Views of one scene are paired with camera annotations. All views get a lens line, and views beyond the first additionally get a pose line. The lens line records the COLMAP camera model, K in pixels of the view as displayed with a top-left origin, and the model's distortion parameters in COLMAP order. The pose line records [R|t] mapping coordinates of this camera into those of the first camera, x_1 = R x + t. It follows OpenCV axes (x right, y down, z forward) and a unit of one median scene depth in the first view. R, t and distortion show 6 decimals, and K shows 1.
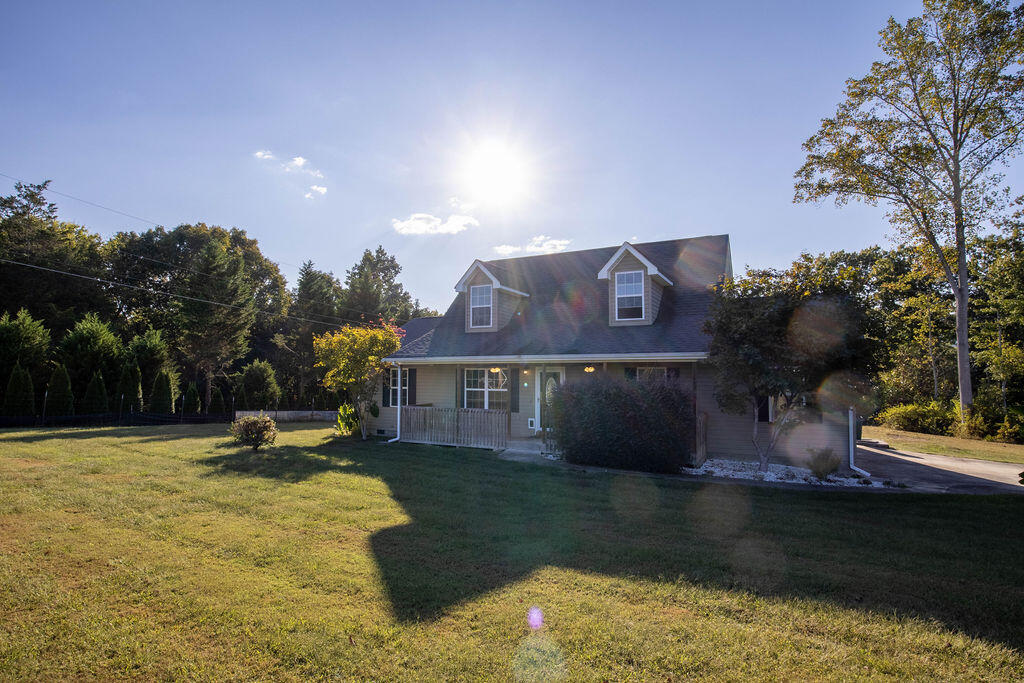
lens RADIAL K [[522.8, 0, 512.0], [0, 522.8, 341.5], [0, 0, 1]] dist [-0.031292, 0.002490]
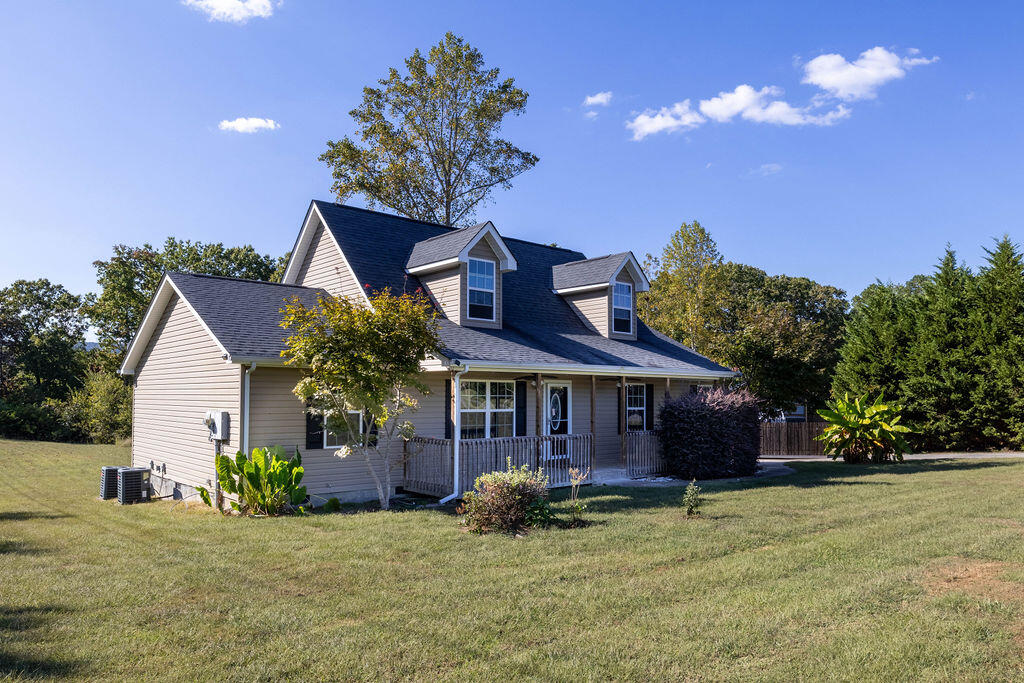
lens RADIAL K [[719.1, 0, 498.6], [0, 719.1, 366.2], [0, 0, 1]] dist [-0.022014, 0.002607]
pose [[0.355328, 0.041581, 0.933816, -0.524291], [-0.061045, 0.997910, -0.021207, 0.029259], [-0.932746, -0.049469, 0.357123, 0.359405]]
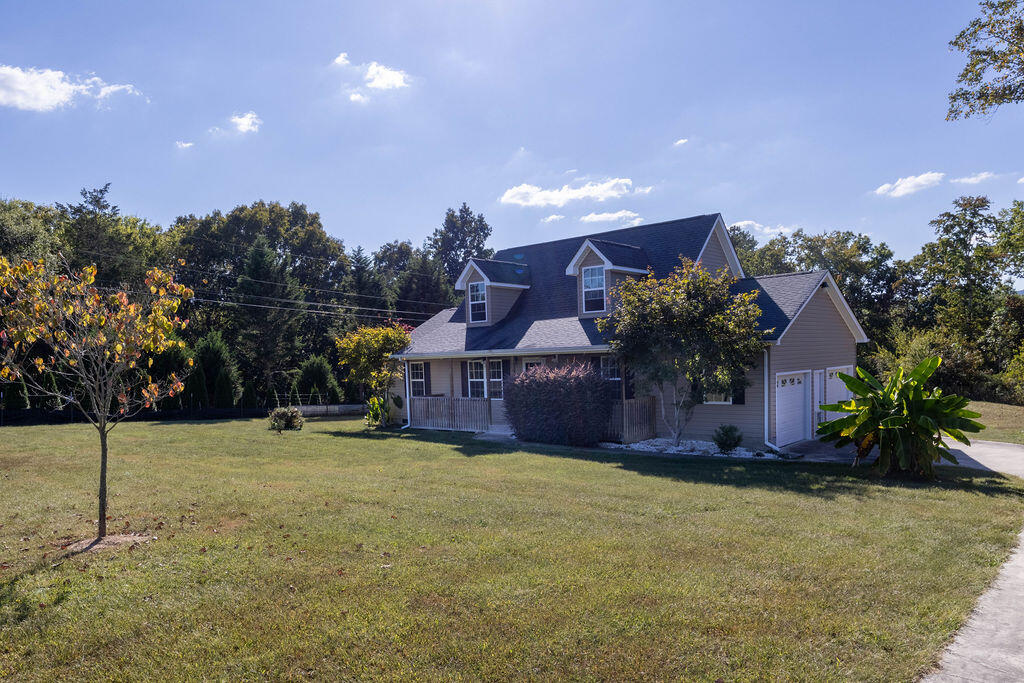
lens RADIAL K [[710.7, 0, 512.7], [0, 710.7, 404.6], [0, 0, 1]] dist [-0.021008, -0.002319]
pose [[0.971646, -0.019835, -0.235605, 0.195965], [0.050655, 0.990801, 0.125491, -0.021912], [0.230949, -0.133867, 0.963713, -0.229574]]
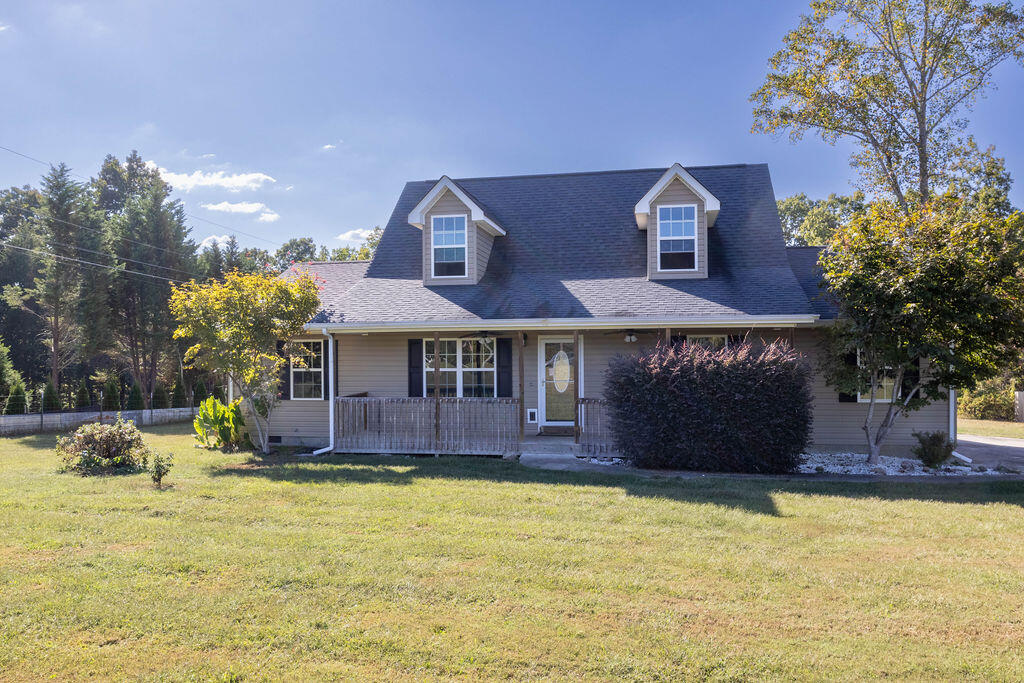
lens RADIAL K [[704.4, 0, 540.8], [0, 704.4, 346.9], [0, 0, 1]] dist [-0.024425, -0.005173]
pose [[0.949765, -0.009469, 0.312820, -0.130664], [-0.009221, 0.998262, 0.058214, 0.004591], [-0.312827, -0.058174, 0.948027, 0.055146]]
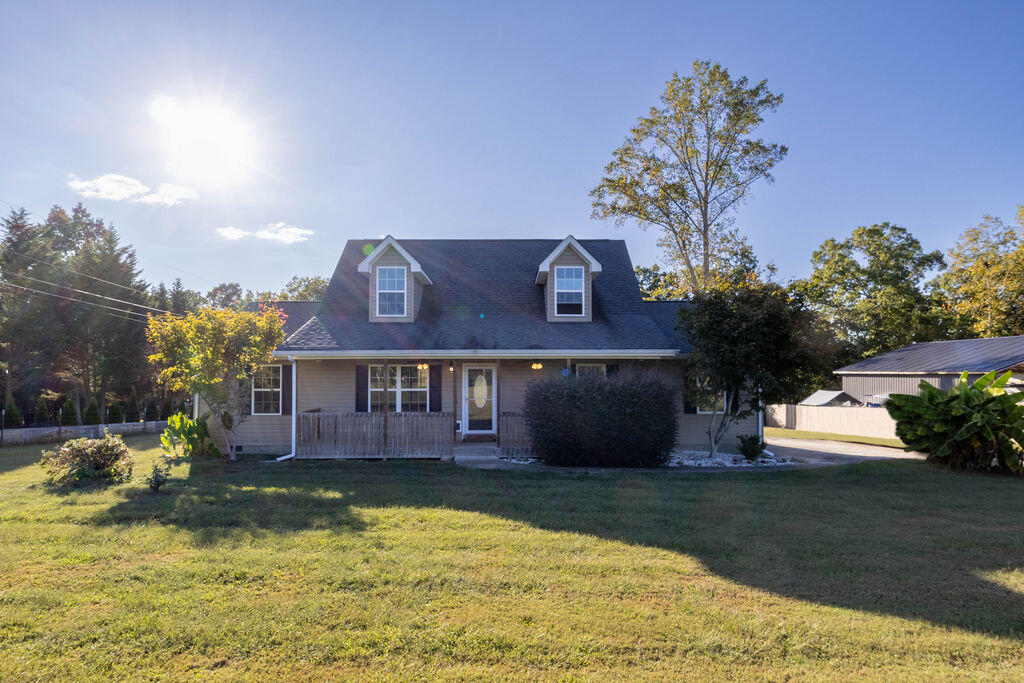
lens RADIAL K [[524.9, 0, 516.4], [0, 524.9, 359.9], [0, 0, 1]] dist [-0.016318, -0.000681]
pose [[0.875040, 0.008583, 0.483974, -0.164313], [-0.026688, 0.999177, 0.030533, 0.006784], [-0.483314, -0.039633, 0.874549, 0.089278]]
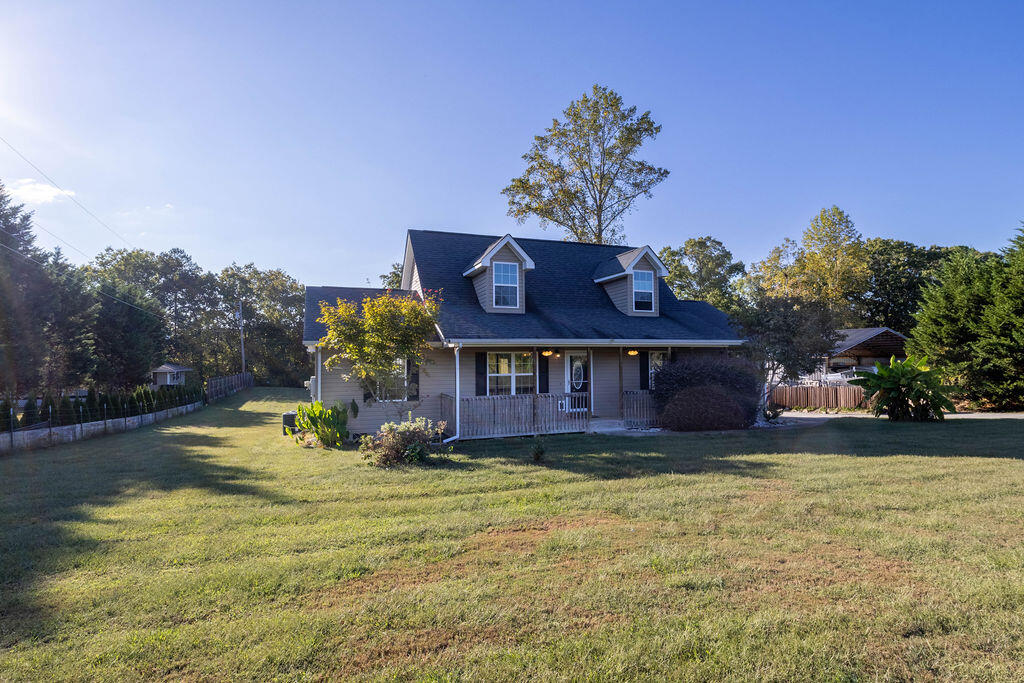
lens RADIAL K [[532.3, 0, 512.0], [0, 532.3, 341.5], [0, 0, 1]] dist [-0.012267, 0.000443]
pose [[0.655114, 0.019943, 0.755266, -0.430389], [-0.037311, 0.999286, 0.005978, 0.015091], [-0.754608, -0.032096, 0.655391, 0.209123]]
